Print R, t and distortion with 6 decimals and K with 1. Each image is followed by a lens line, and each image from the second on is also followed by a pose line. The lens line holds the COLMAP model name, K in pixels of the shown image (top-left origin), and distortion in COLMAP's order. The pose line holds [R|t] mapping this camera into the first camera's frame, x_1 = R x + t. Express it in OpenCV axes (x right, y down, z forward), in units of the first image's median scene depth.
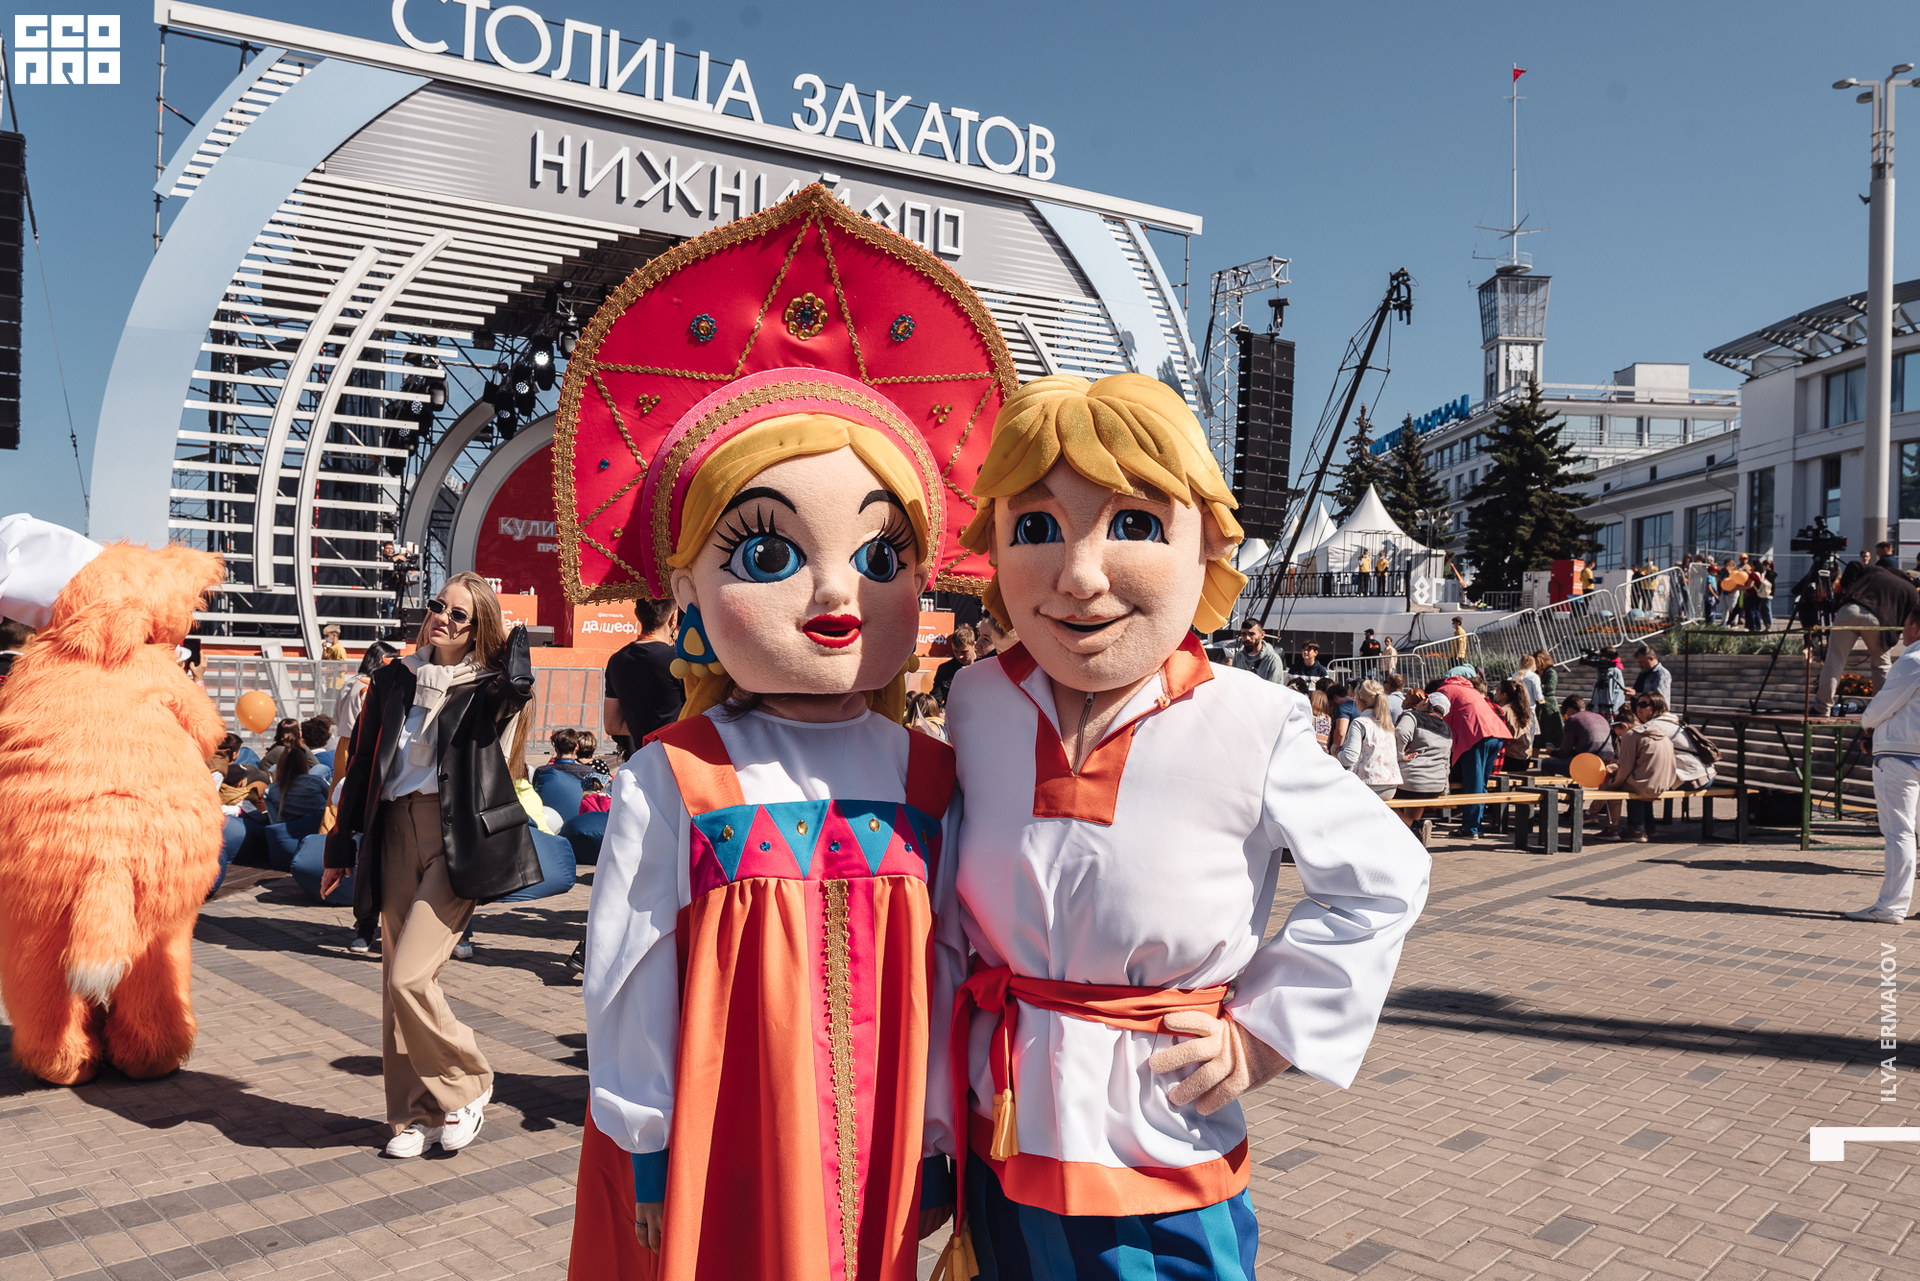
lens RADIAL K [[2062.2, 0, 1089.9], [0, 2062.2, 642.7], [0, 0, 1]] dist [0.009491, -0.132368]
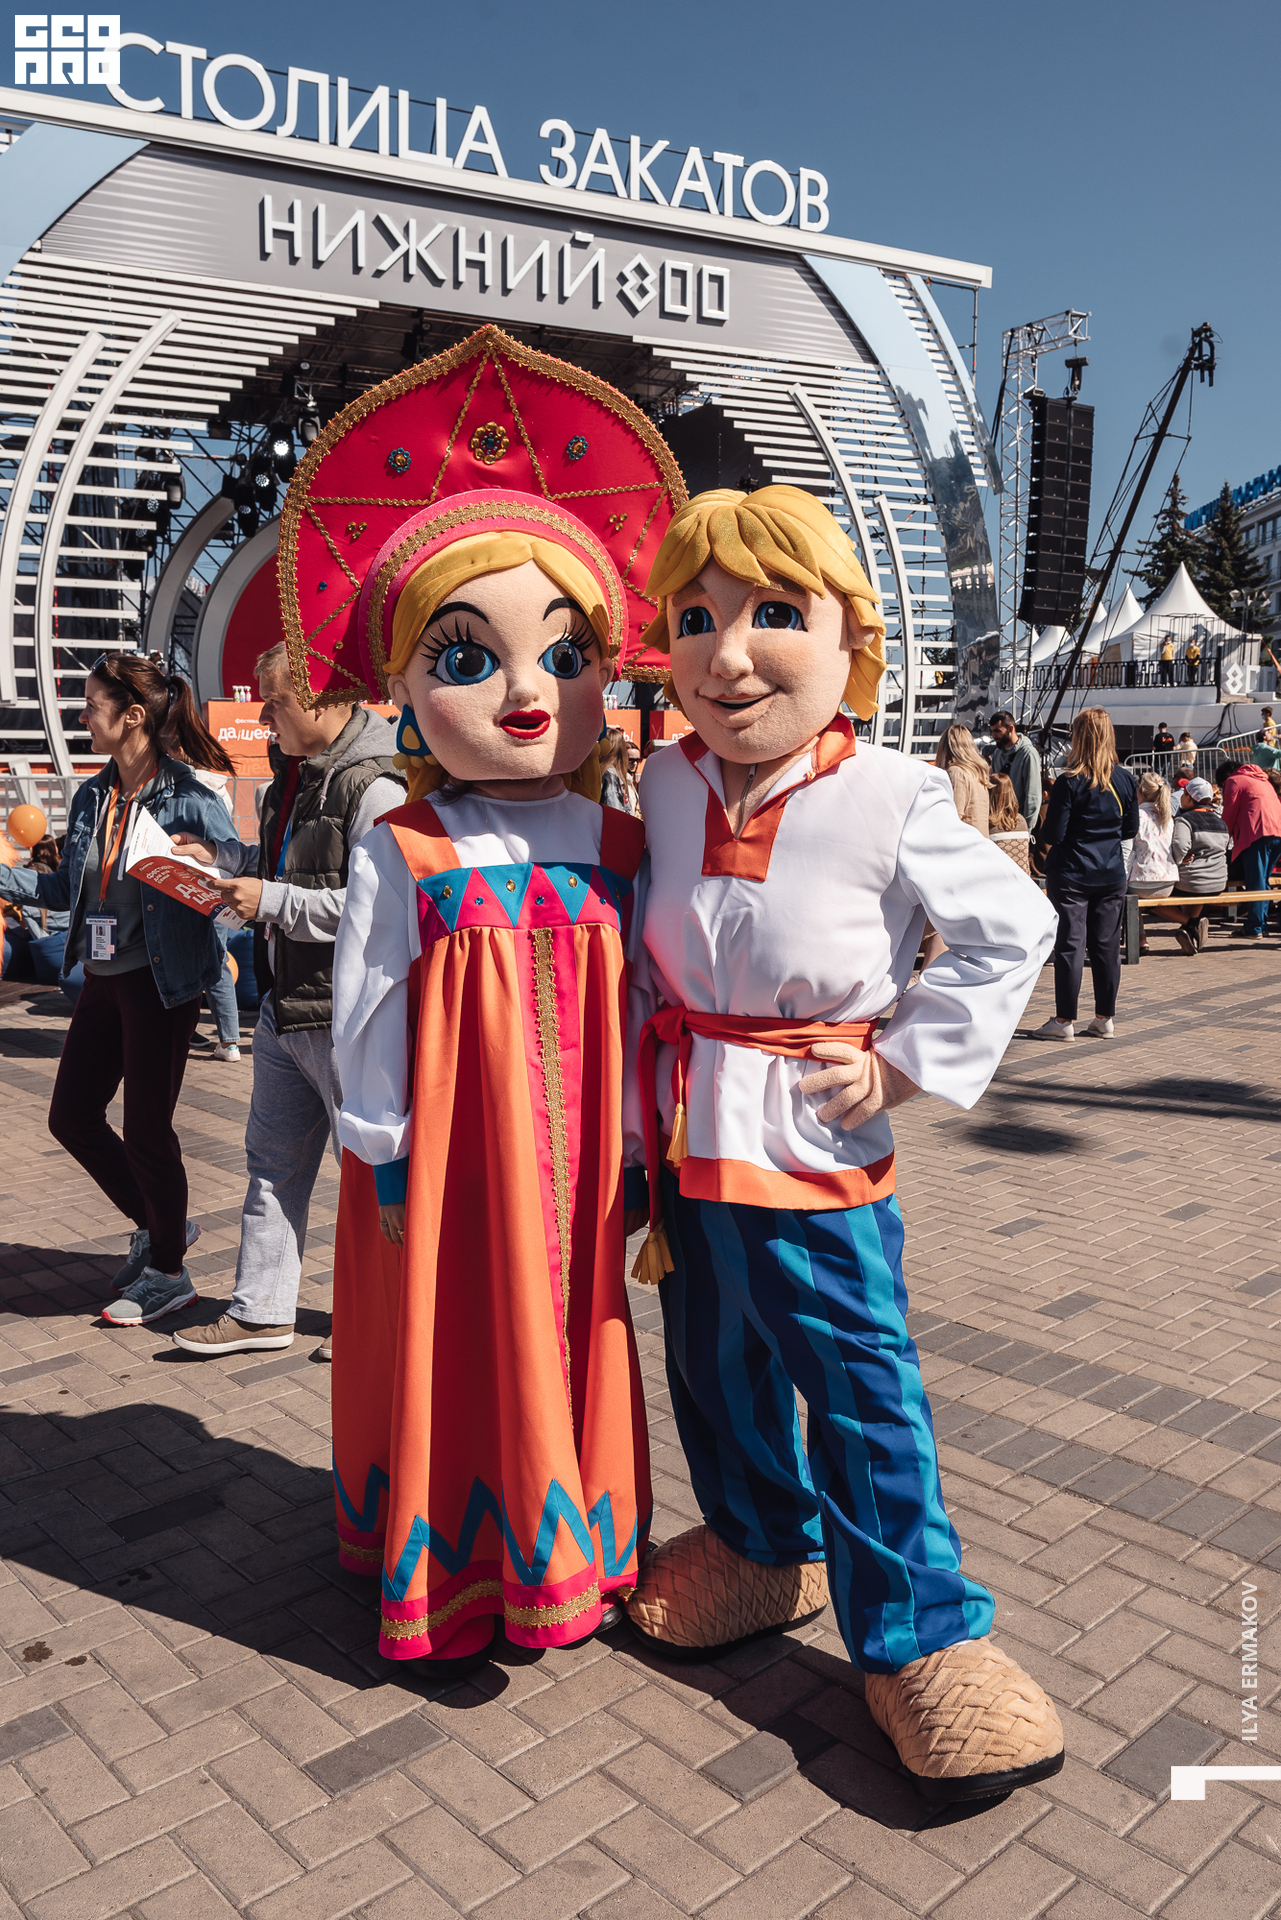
lens RADIAL K [[1666.4, 0, 641.1], [0, 1666.4, 956.5], [0, 0, 1]] dist [-0.017427, -0.013516]
pose [[0.998568, -0.013160, -0.051858, -0.065911], [0.020079, 0.990608, 0.135252, -0.007871], [0.049591, -0.136099, 0.989453, 0.227542]]
